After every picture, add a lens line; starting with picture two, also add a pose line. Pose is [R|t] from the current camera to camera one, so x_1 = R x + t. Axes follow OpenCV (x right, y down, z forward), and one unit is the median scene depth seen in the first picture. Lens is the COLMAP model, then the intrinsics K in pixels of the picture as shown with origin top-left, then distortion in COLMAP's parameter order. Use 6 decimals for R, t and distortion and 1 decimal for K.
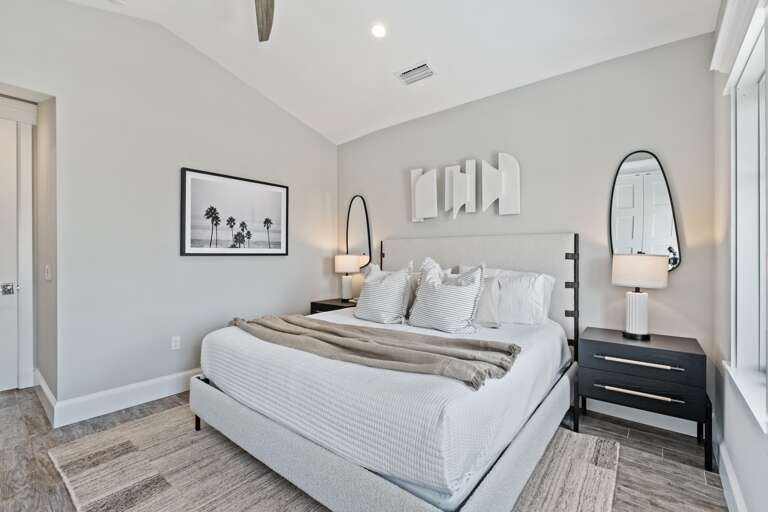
lens RADIAL K [[342.5, 0, 378.3], [0, 342.5, 254.0], [0, 0, 1]] dist [0.001519, 0.000181]
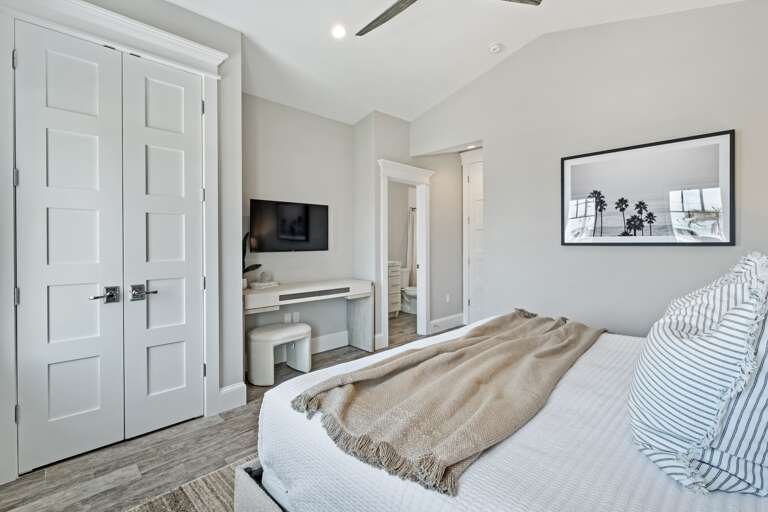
lens RADIAL K [[343.0, 0, 384.9], [0, 343.0, 246.0], [0, 0, 1]] dist [-0.000759, -0.000109]
pose [[-0.084020, 0.006782, -0.996441, 0.438490], [0.001752, 0.999976, 0.006659, -0.000631], [0.996463, -0.001187, -0.084030, 0.515705]]
